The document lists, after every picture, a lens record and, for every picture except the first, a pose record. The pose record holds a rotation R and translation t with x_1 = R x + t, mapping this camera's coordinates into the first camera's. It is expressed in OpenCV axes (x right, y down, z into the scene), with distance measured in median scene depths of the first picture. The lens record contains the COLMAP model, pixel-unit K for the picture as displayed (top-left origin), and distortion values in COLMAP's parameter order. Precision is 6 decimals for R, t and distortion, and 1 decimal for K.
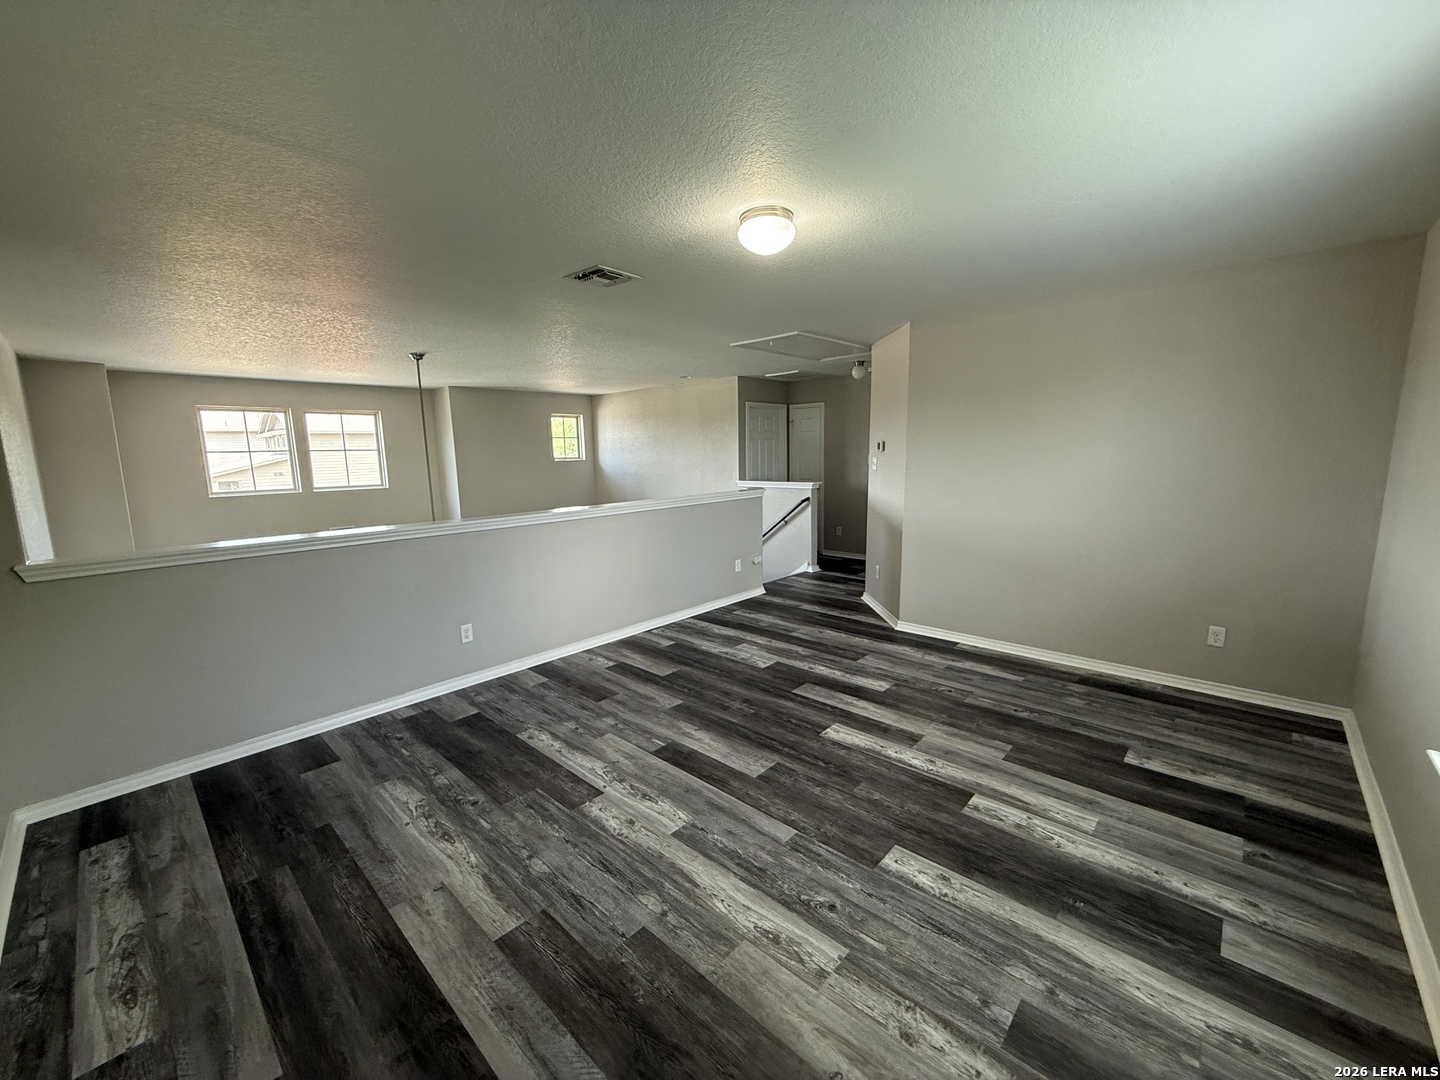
lens RADIAL K [[575.1, 0, 715.1], [0, 575.1, 540.2], [0, 0, 1]] dist [-0.000703, 0.000782]
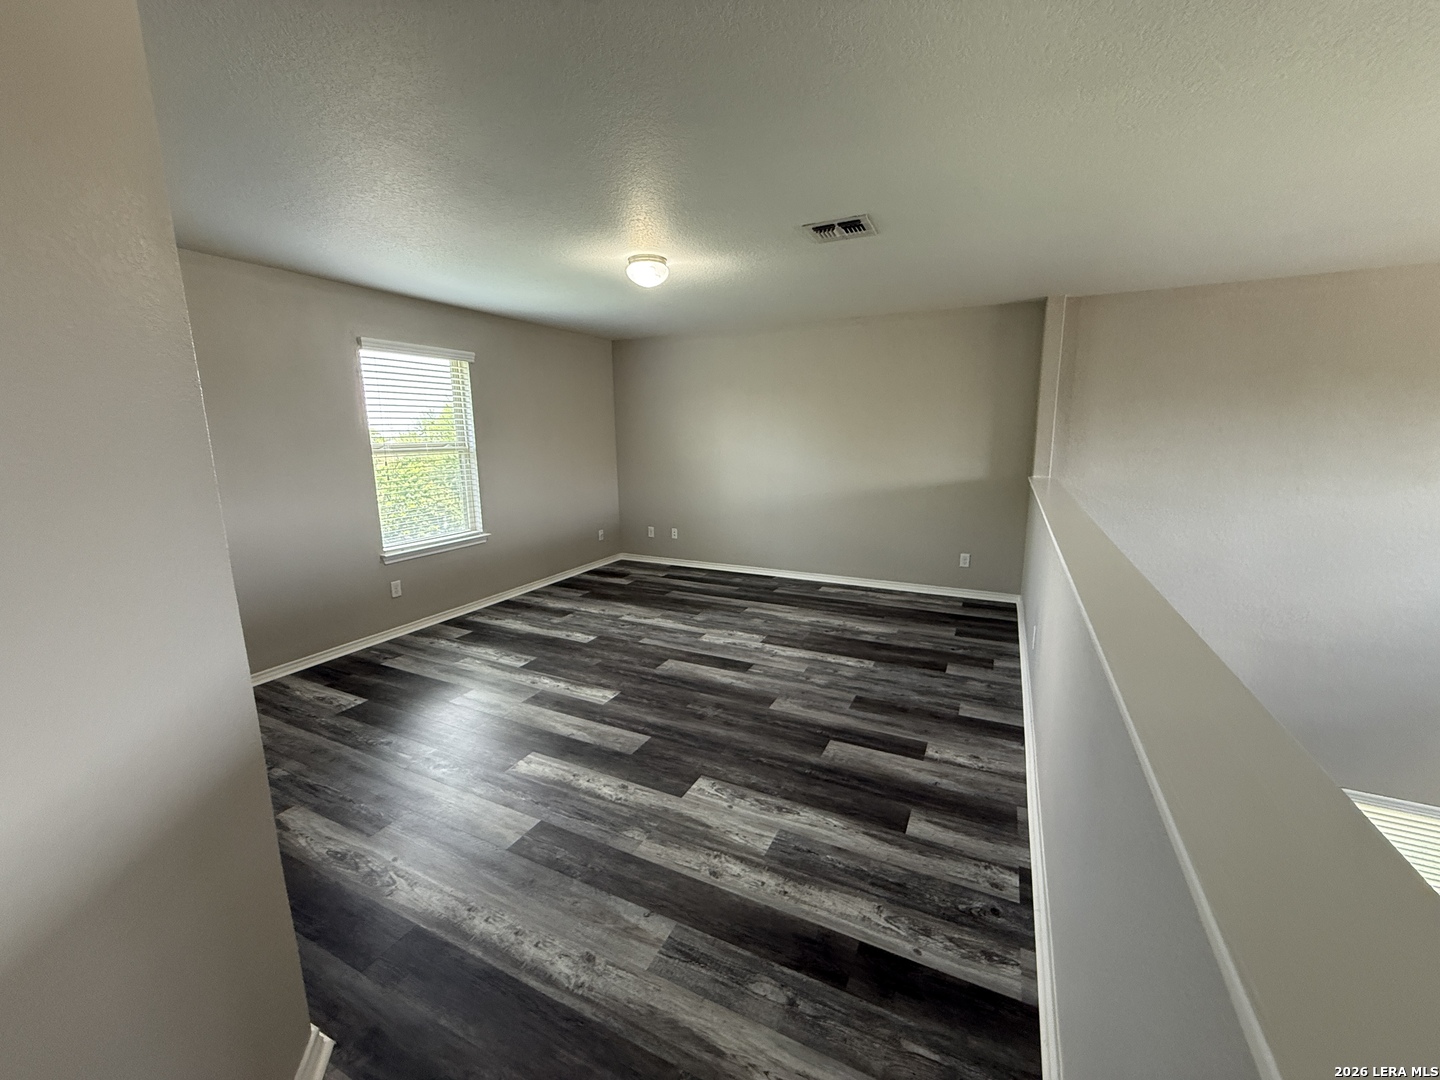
lens RADIAL K [[575.1, 0, 719.0], [0, 575.1, 539.4], [0, 0, 1]] dist [-0.000703, 0.000782]
pose [[-0.956218, 0.085208, -0.279976, 0.311012], [-0.015163, 0.940966, 0.338161, -0.336513], [0.292261, 0.327601, -0.898477, 2.124084]]
